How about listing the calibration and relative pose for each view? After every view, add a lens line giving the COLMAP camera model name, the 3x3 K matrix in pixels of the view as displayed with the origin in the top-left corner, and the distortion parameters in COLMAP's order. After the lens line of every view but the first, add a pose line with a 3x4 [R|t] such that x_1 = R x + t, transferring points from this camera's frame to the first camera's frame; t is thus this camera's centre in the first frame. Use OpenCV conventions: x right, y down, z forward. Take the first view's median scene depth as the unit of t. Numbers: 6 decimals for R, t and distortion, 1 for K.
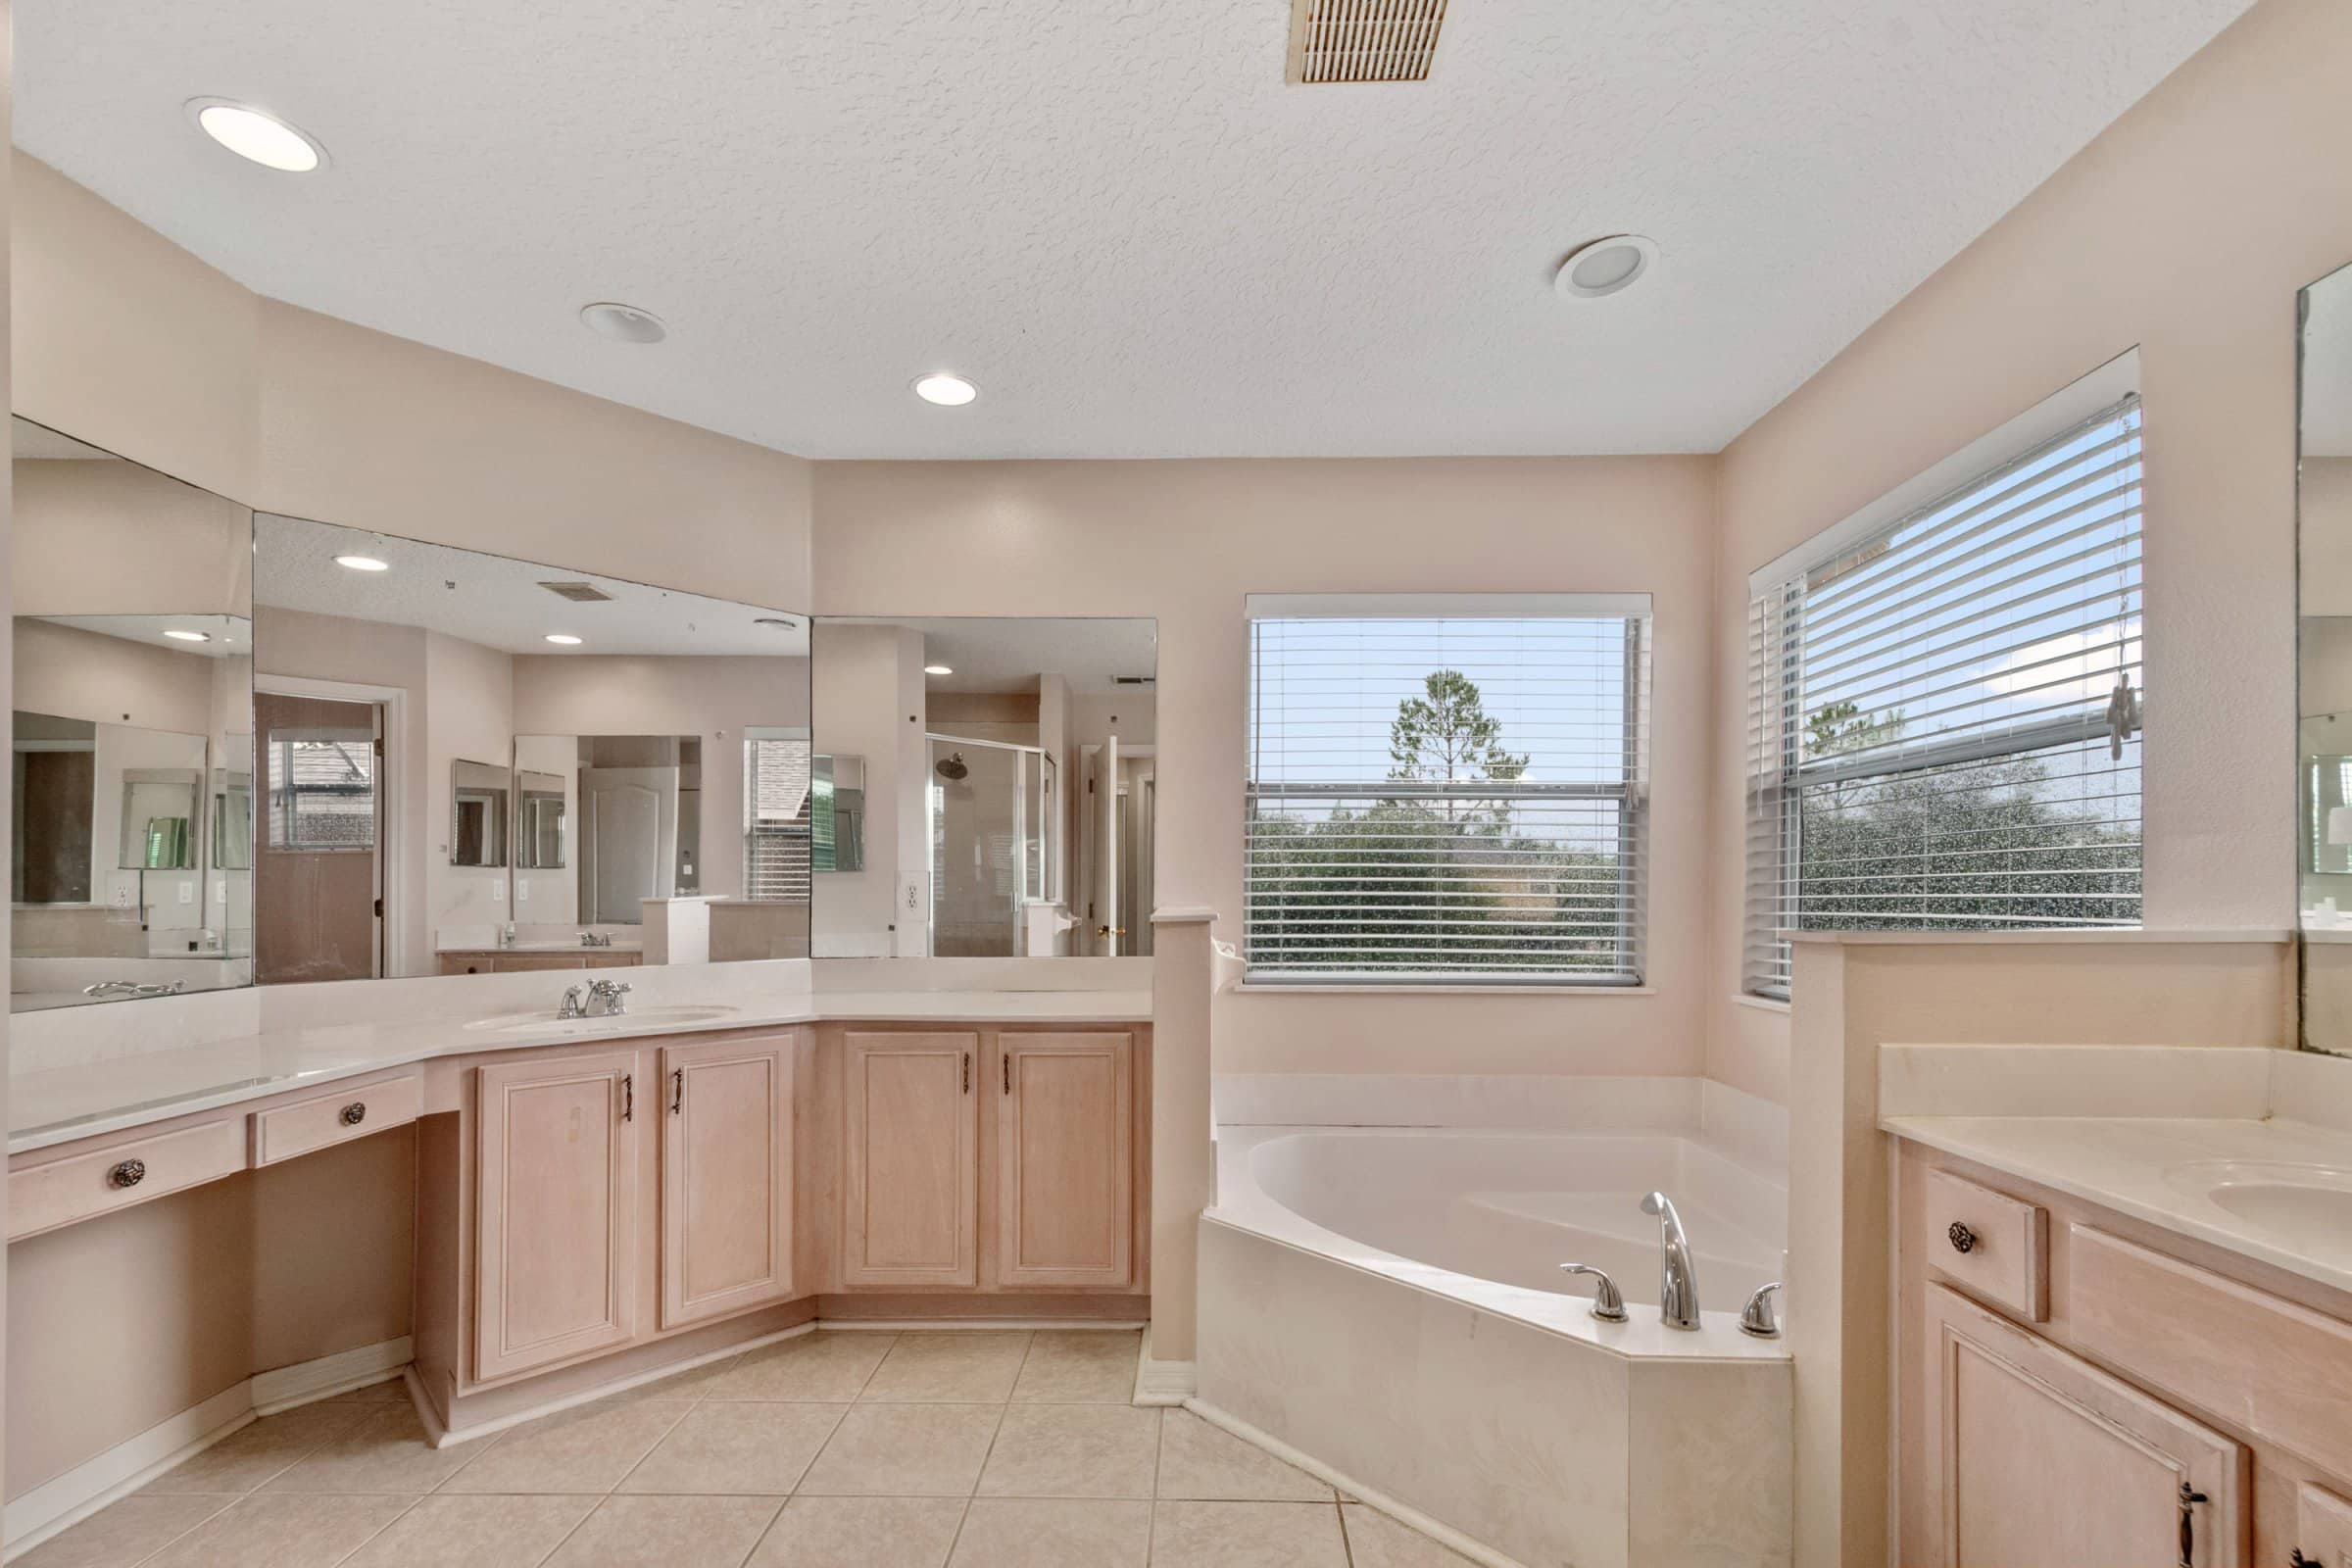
lens RADIAL K [[1046.2, 0, 1176.0], [0, 1046.2, 874.4], [0, 0, 1]] dist [-0.000162, -0.001120]
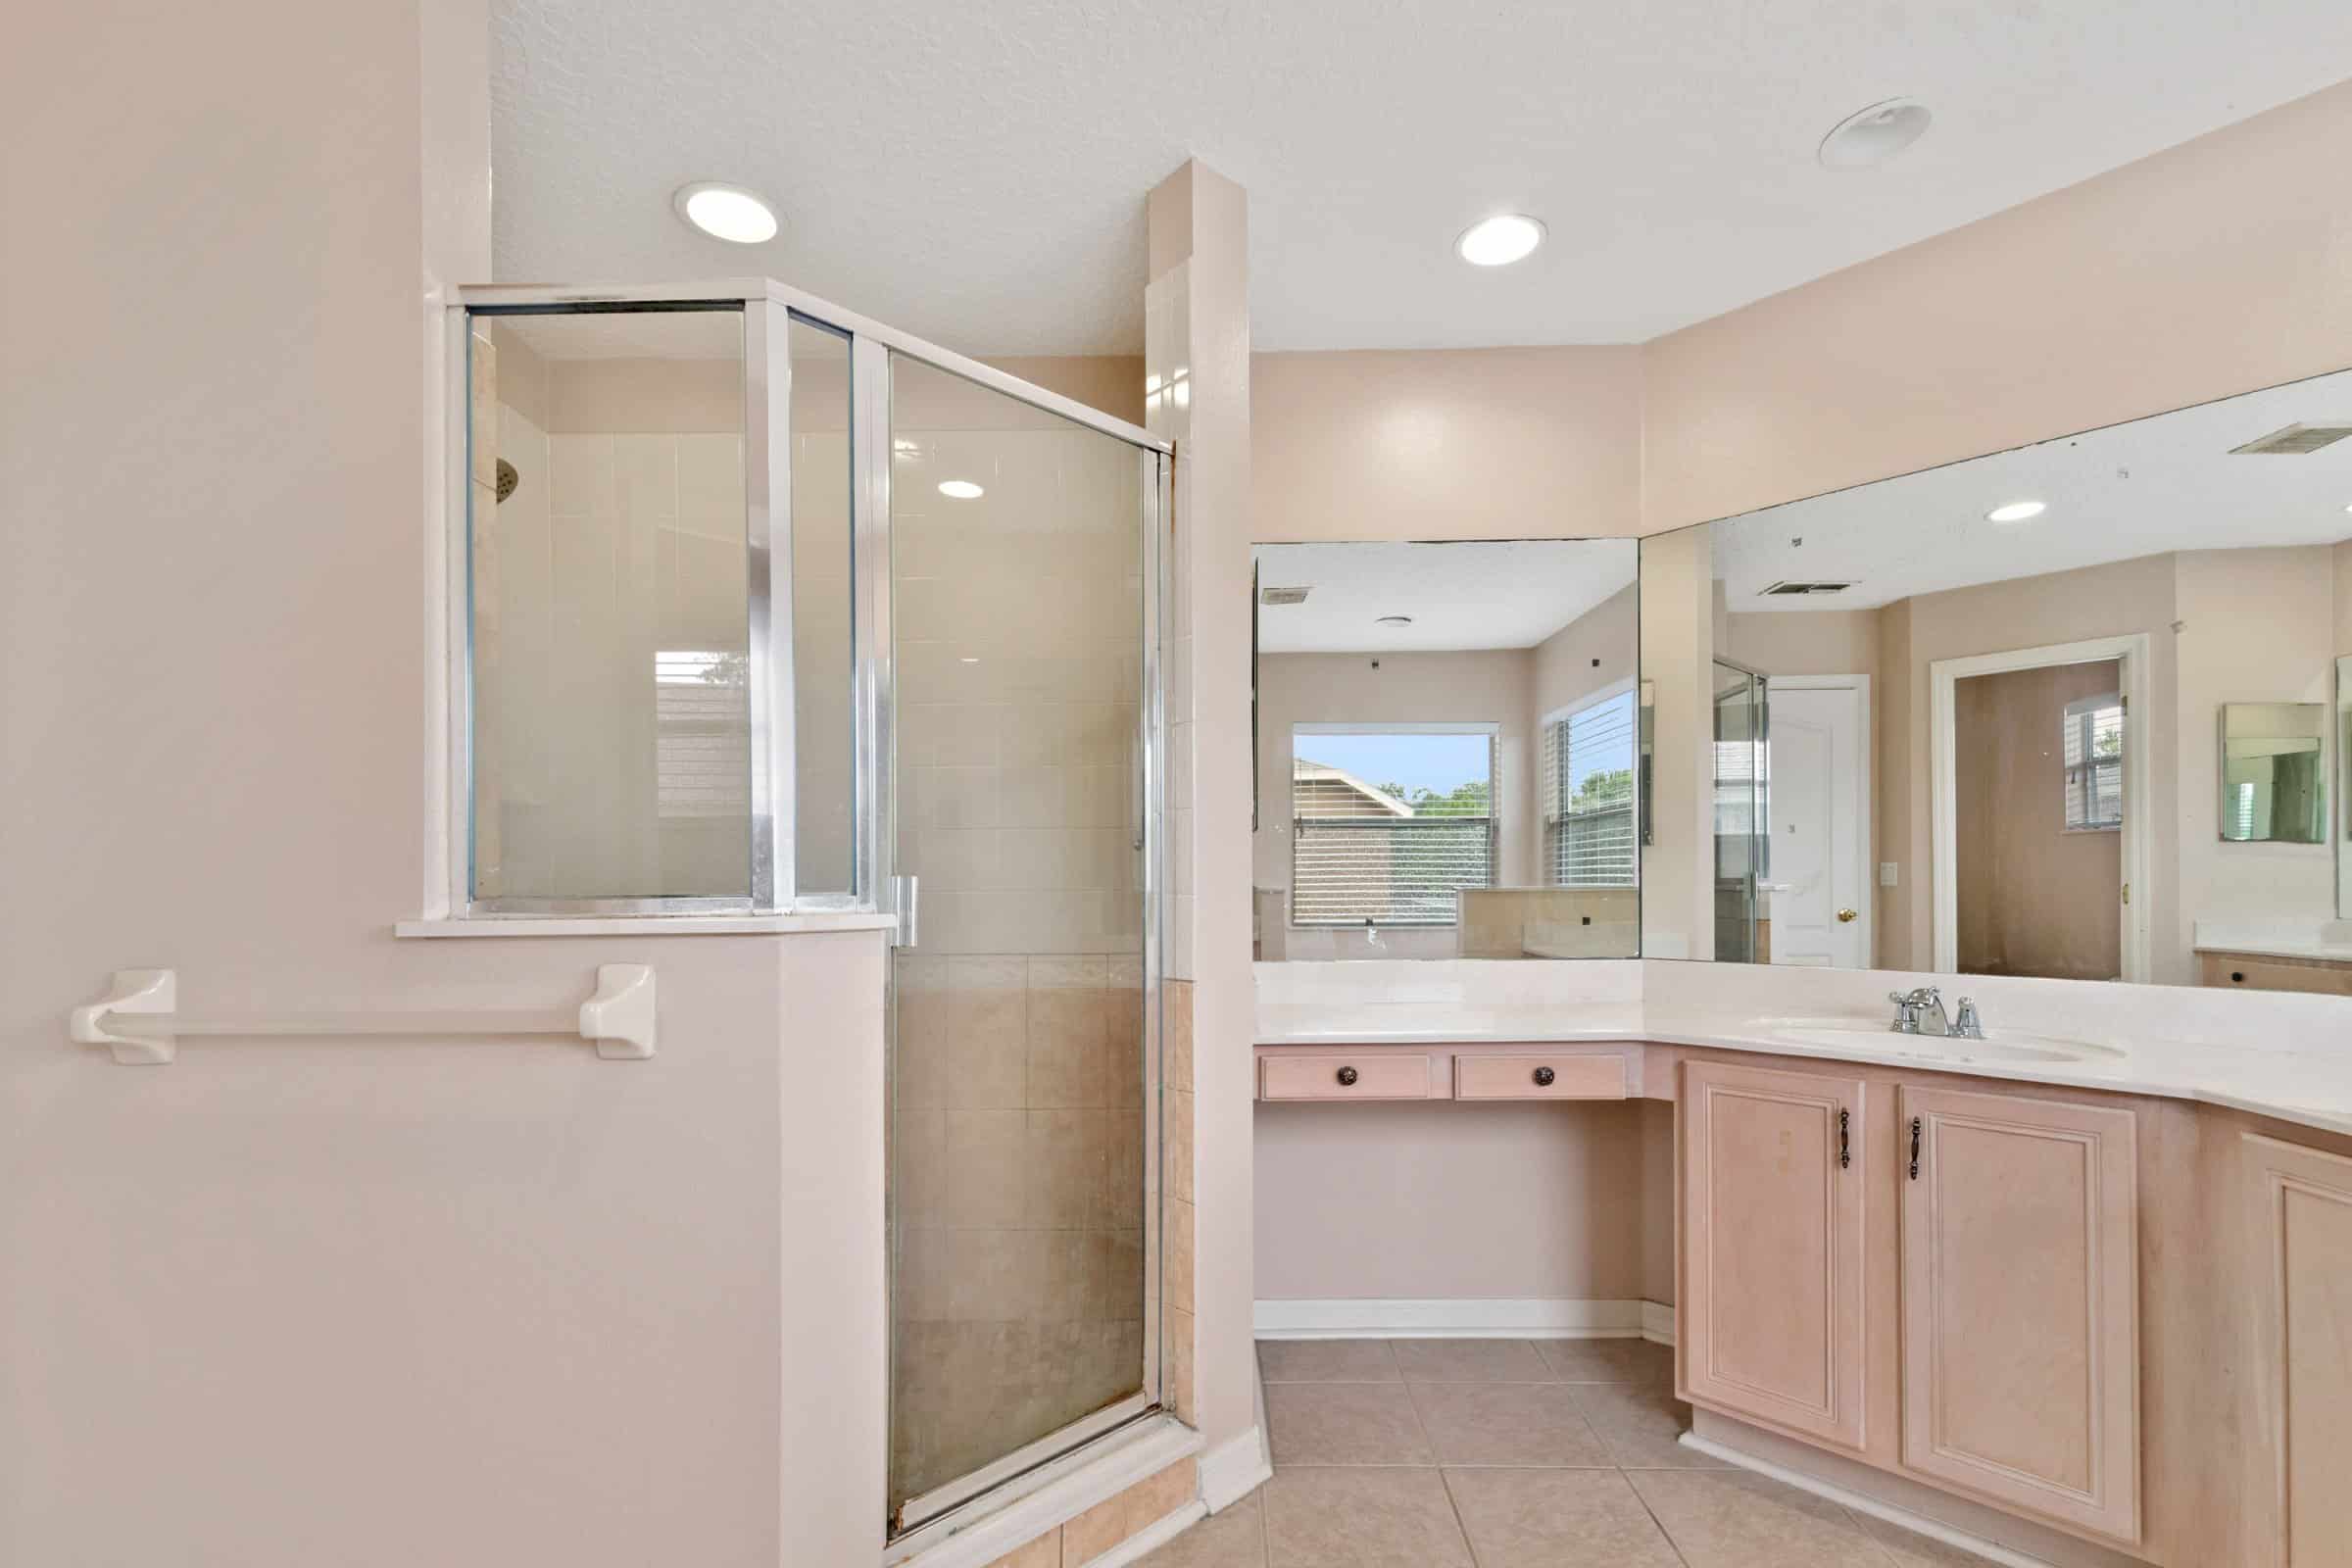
lens RADIAL K [[1051.3, 0, 1177.7], [0, 1051.3, 881.1], [0, 0, 1]] dist [0.029710, 0.000042]
pose [[0.009449, 0.005430, -0.999941, 0.264963], [0.018042, 0.999822, 0.005600, 0.006736], [0.999793, -0.018094, 0.009349, 0.481658]]
